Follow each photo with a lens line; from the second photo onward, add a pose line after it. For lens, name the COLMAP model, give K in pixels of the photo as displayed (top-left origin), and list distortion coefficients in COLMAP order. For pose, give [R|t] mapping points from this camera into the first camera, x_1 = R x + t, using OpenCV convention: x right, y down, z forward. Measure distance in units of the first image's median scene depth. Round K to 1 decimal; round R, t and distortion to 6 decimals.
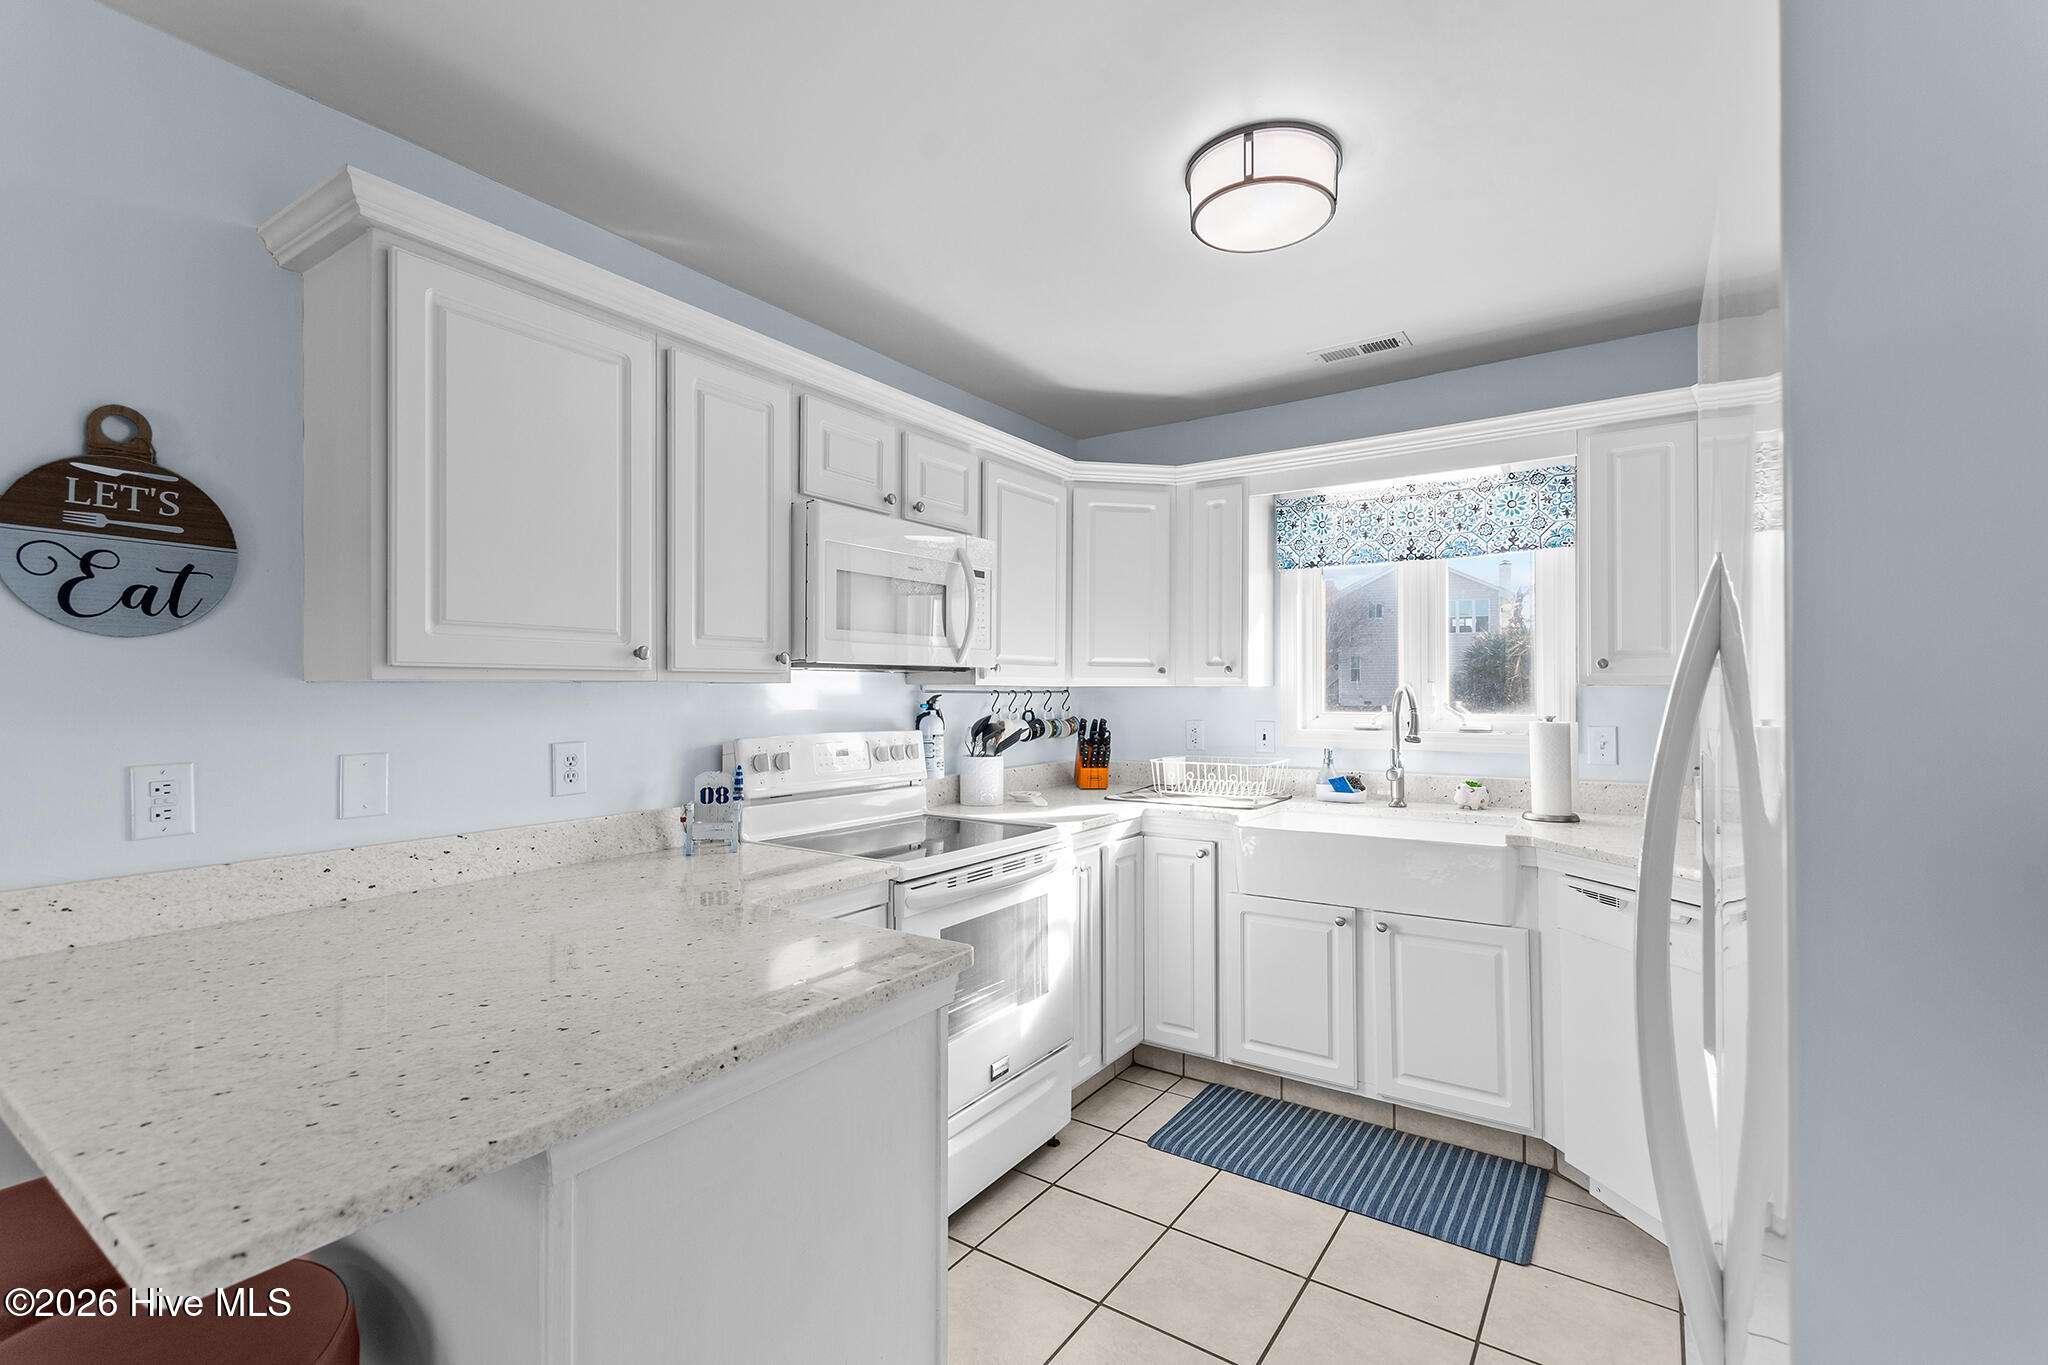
lens RADIAL K [[902.1, 0, 1024.0], [0, 902.1, 682.5], [0, 0, 1]] dist [0.002554, 0.000435]
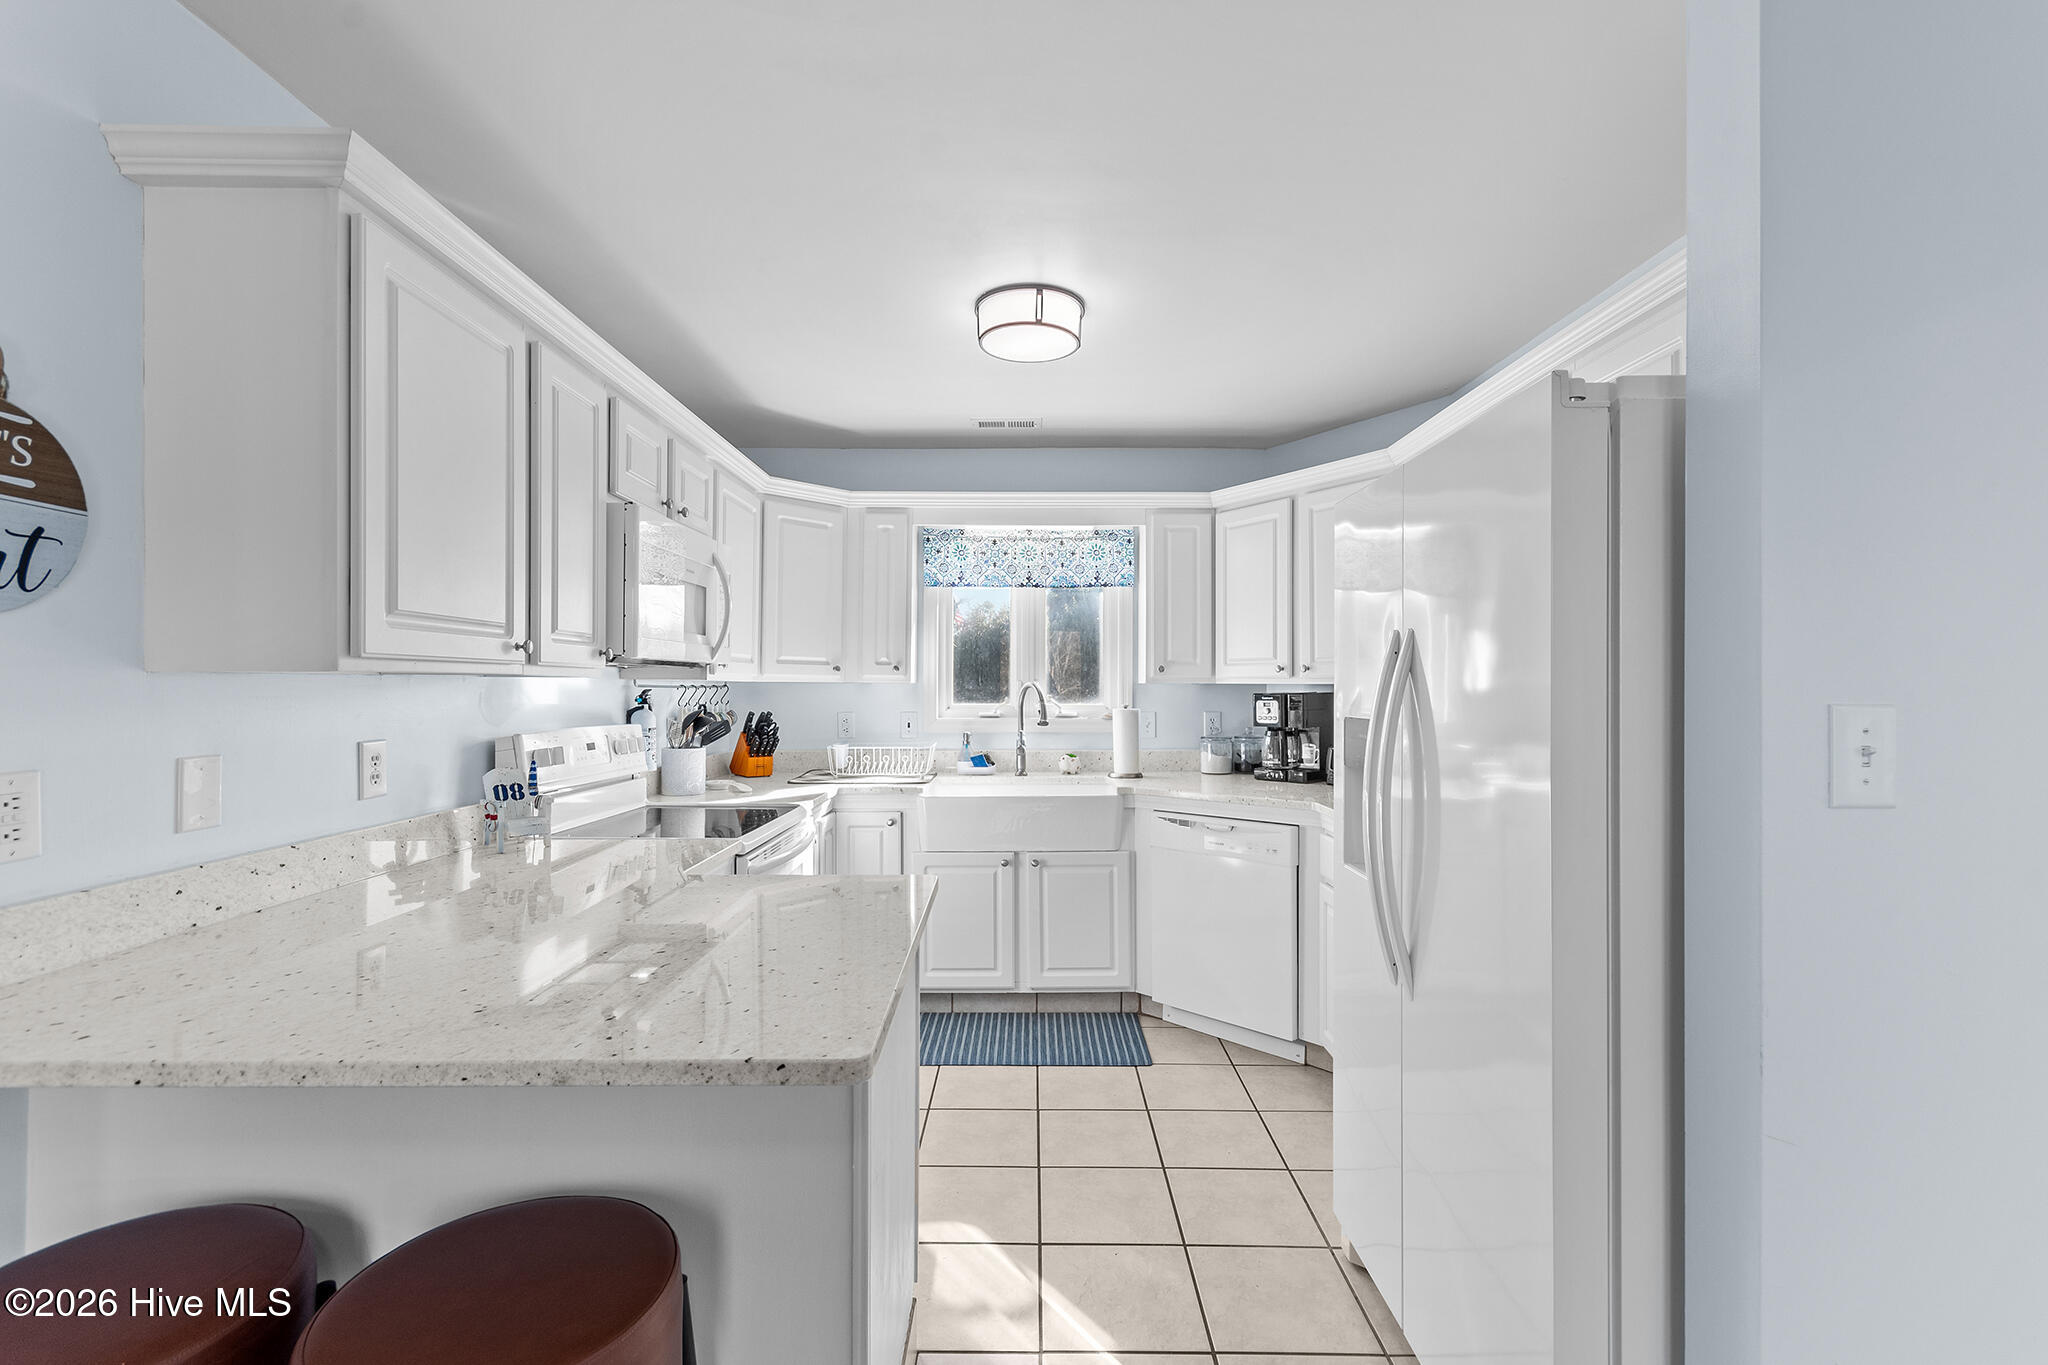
lens RADIAL K [[942.6, 0, 999.6], [0, 942.6, 684.0], [0, 0, 1]] dist [-0.003201, 0.000718]
pose [[0.822746, 0.005355, 0.568384, -0.430089], [-0.009379, 0.999947, 0.004154, -0.000482], [-0.568332, -0.008748, 0.822753, -0.117912]]
